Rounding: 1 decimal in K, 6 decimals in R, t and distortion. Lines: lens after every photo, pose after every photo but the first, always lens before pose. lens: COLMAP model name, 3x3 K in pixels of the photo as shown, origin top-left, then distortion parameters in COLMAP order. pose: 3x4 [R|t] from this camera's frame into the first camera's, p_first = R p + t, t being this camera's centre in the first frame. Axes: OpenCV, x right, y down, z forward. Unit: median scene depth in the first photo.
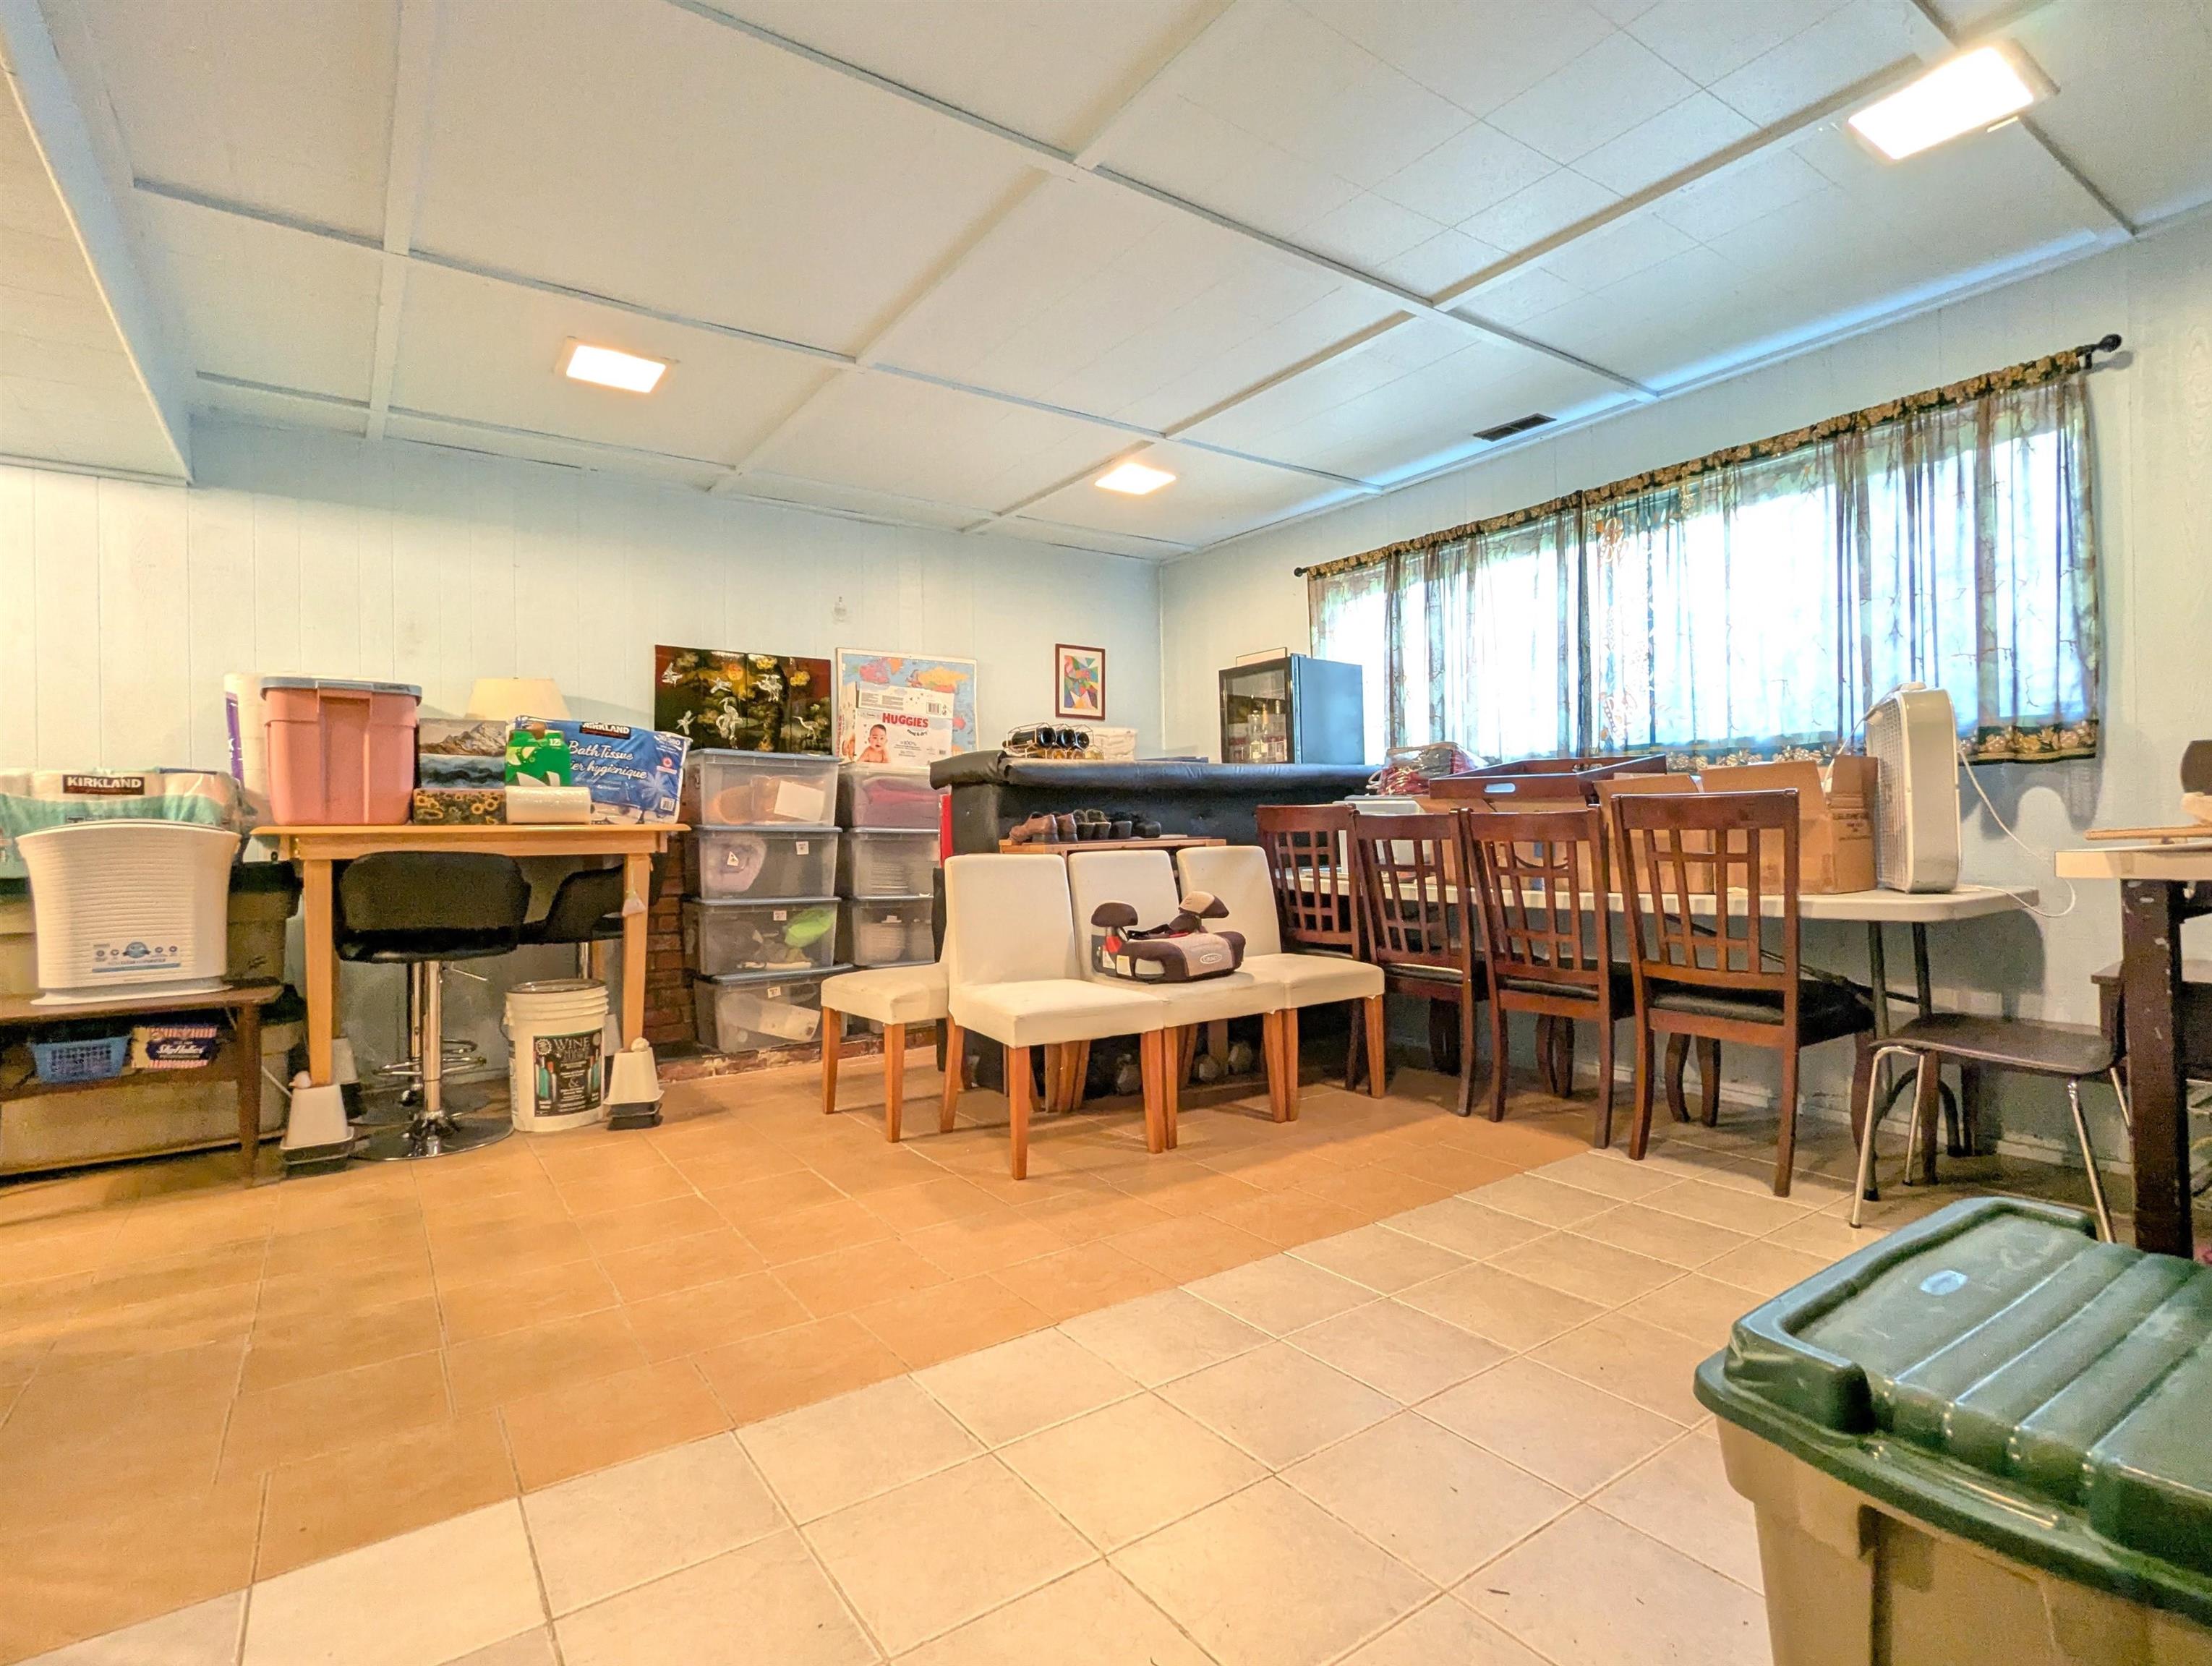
lens RADIAL K [[1055.9, 0, 1102.3], [0, 1055.9, 827.6], [0, 0, 1]] dist [0.002714, 0.000696]
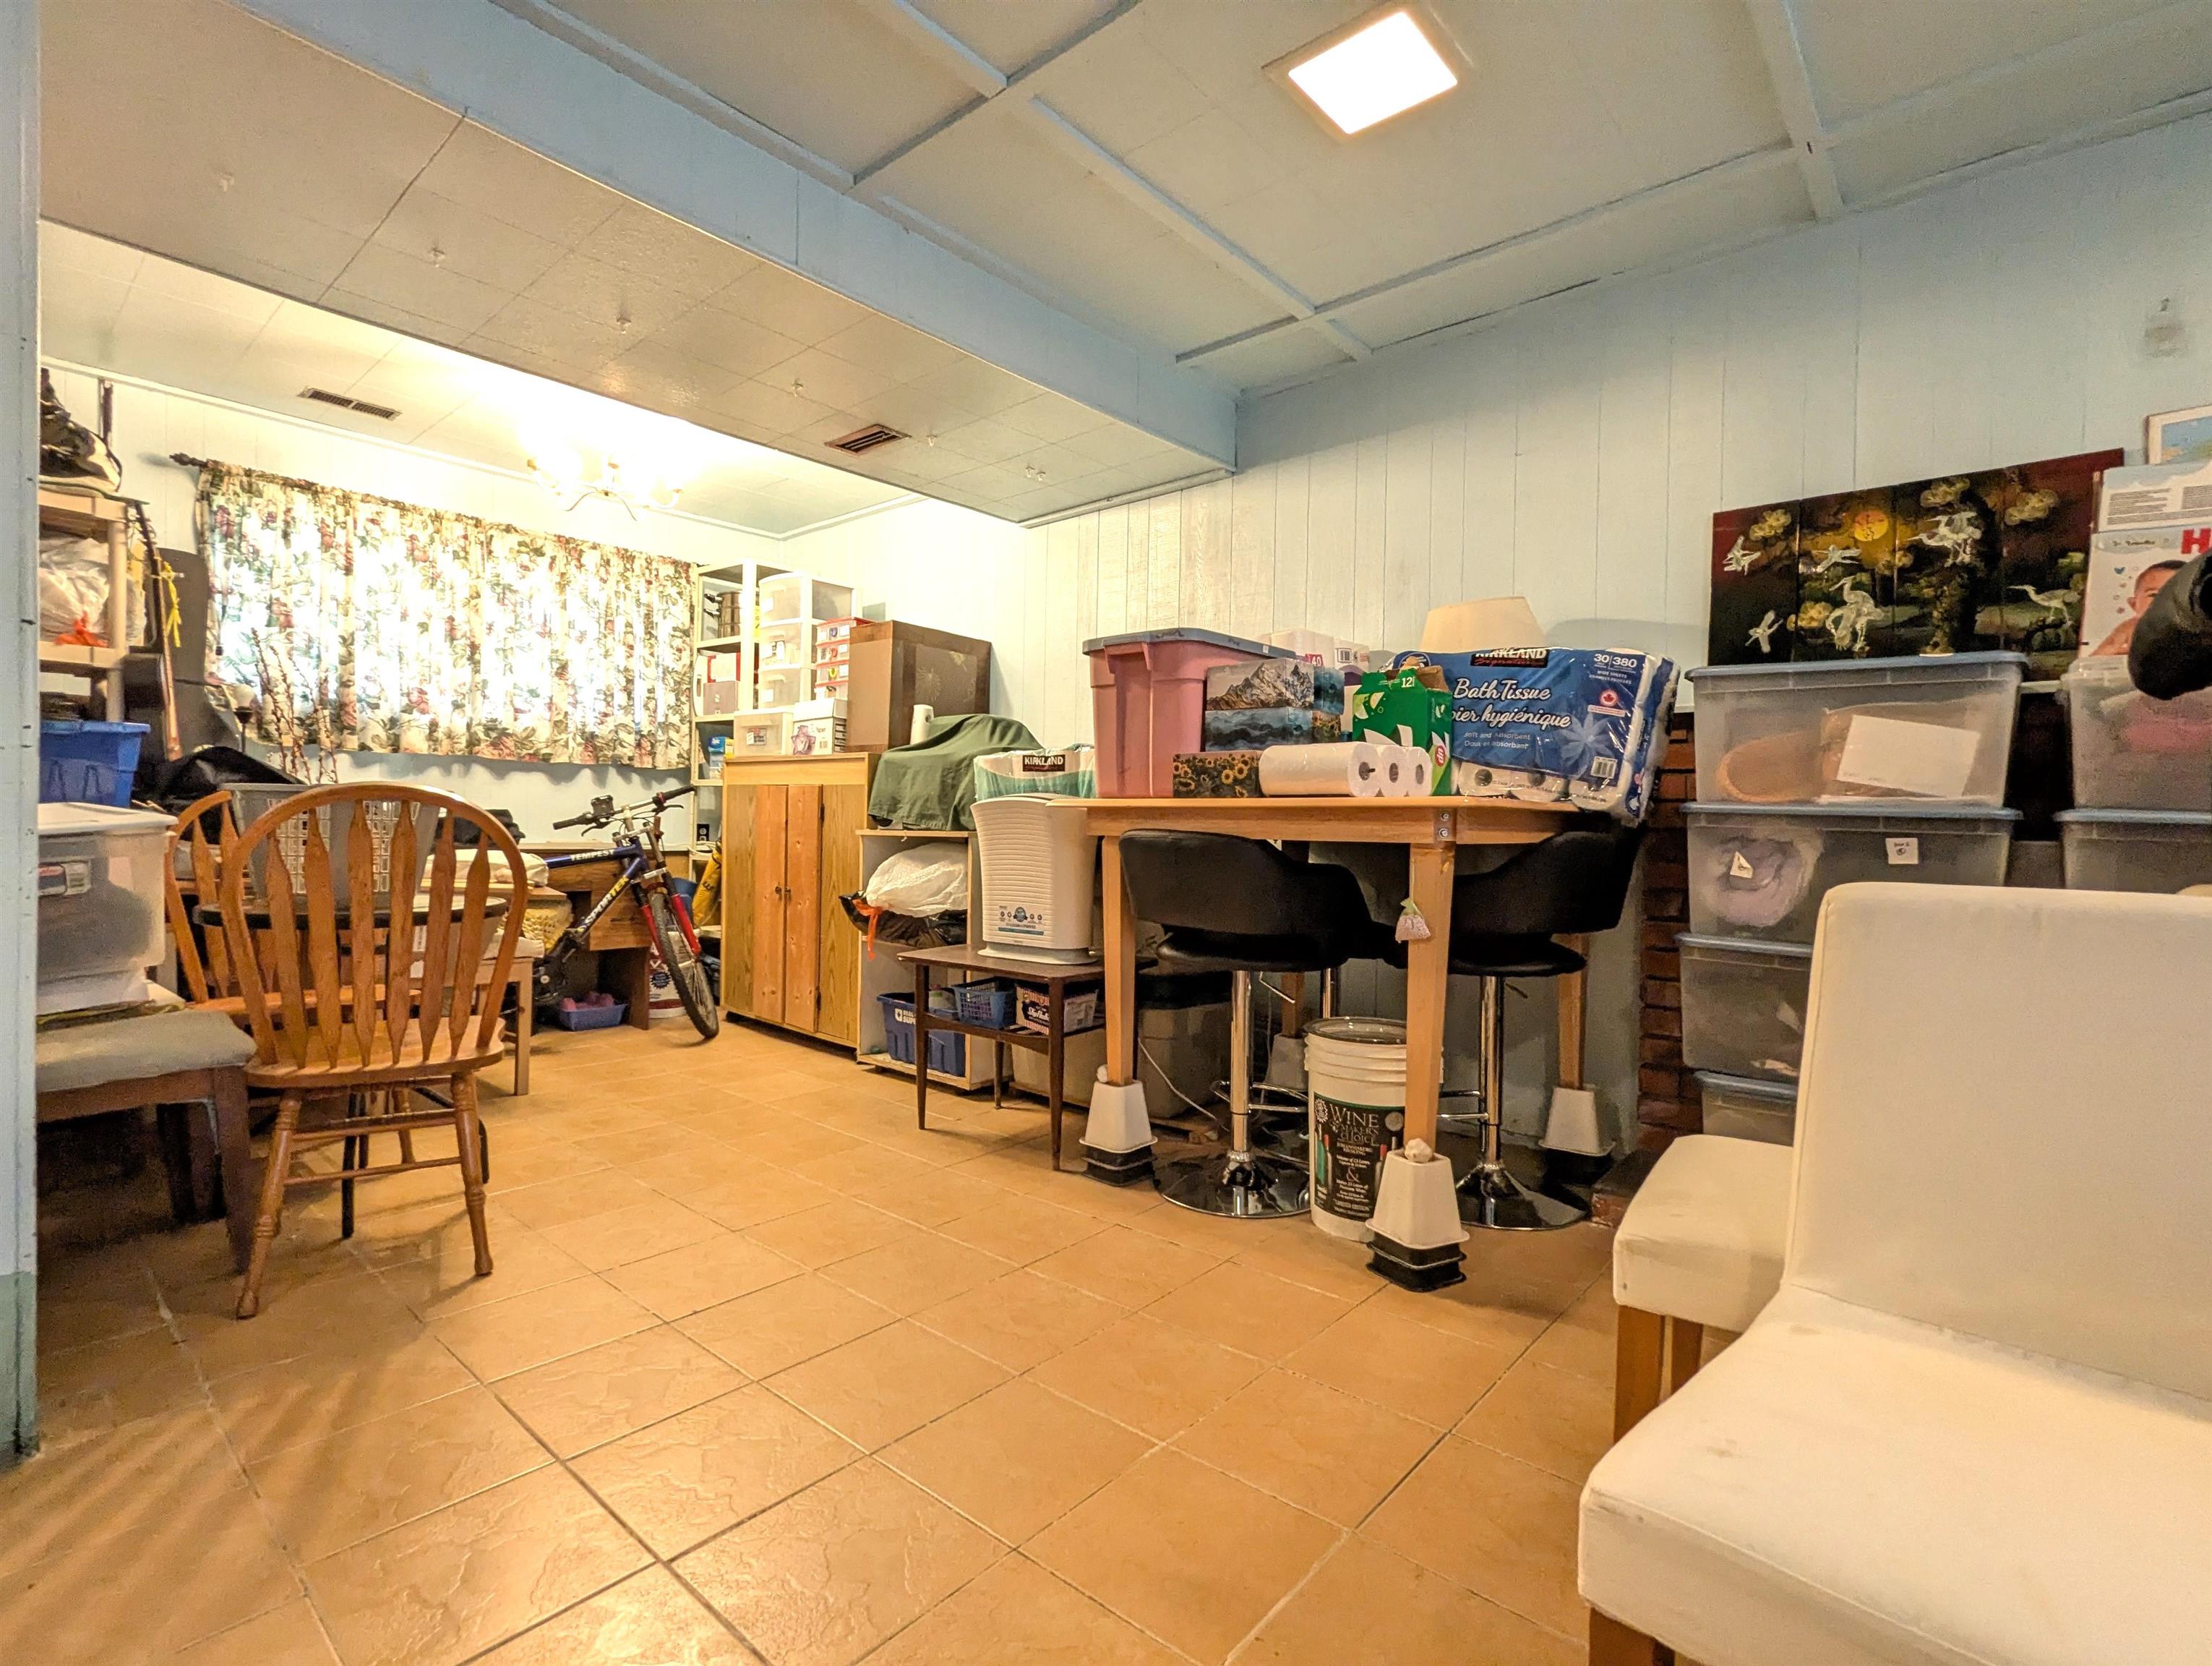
lens RADIAL K [[1056.1, 0, 1102.3], [0, 1056.1, 827.6], [0, 0, 1]] dist [0.002714, 0.000696]
pose [[0.252660, 0.019947, -0.967349, 0.102821], [-0.013789, 0.999760, 0.017014, 0.005918], [0.967457, 0.009040, 0.252875, 0.585255]]
